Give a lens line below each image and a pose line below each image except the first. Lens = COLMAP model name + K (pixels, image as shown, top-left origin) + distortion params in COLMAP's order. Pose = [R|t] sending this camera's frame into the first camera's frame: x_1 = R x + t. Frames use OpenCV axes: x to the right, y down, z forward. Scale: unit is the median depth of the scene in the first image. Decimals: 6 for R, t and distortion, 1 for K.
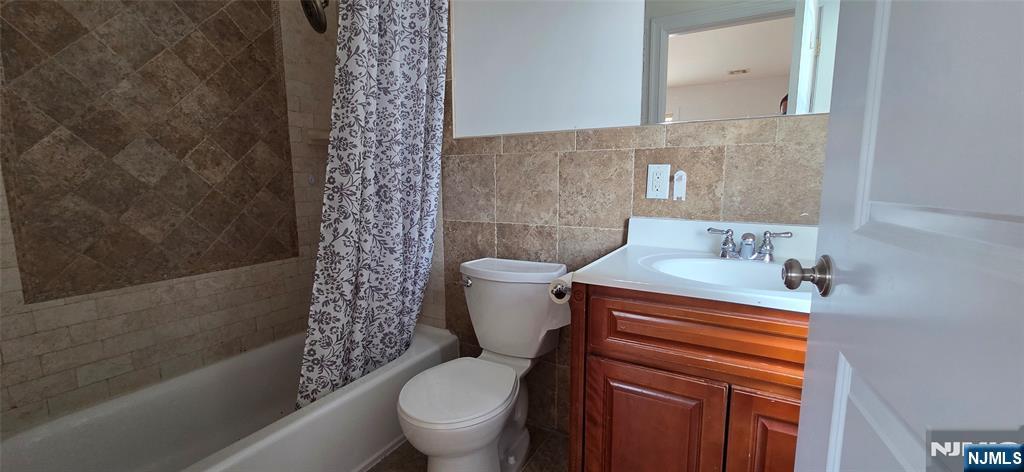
lens RADIAL K [[418.7, 0, 514.6], [0, 418.7, 234.8], [0, 0, 1]] dist [-0.007192, -0.000197]
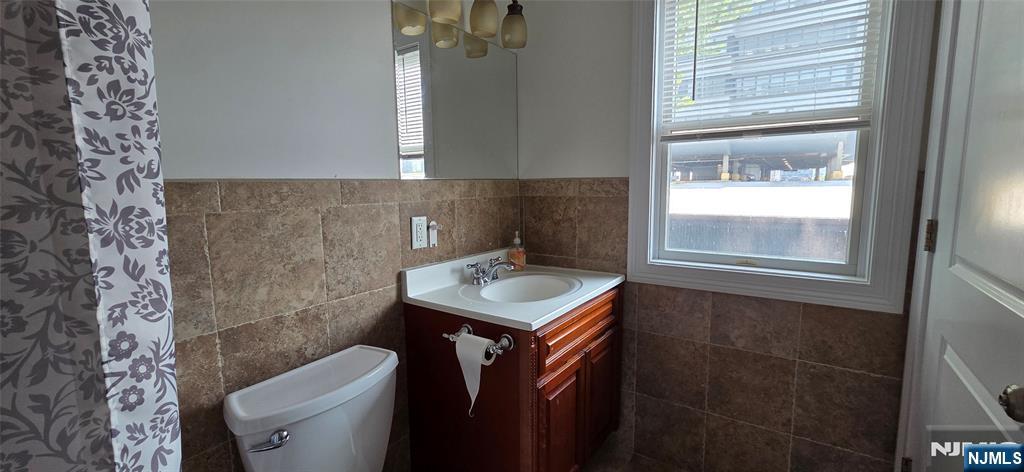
lens RADIAL K [[418.7, 0, 514.9], [0, 418.7, 234.6], [0, 0, 1]] dist [-0.007192, -0.000197]
pose [[0.076898, -0.116490, 0.990210, -0.662563], [0.145351, 0.983851, 0.104455, -0.187560], [-0.986387, 0.135895, 0.092588, 0.626142]]
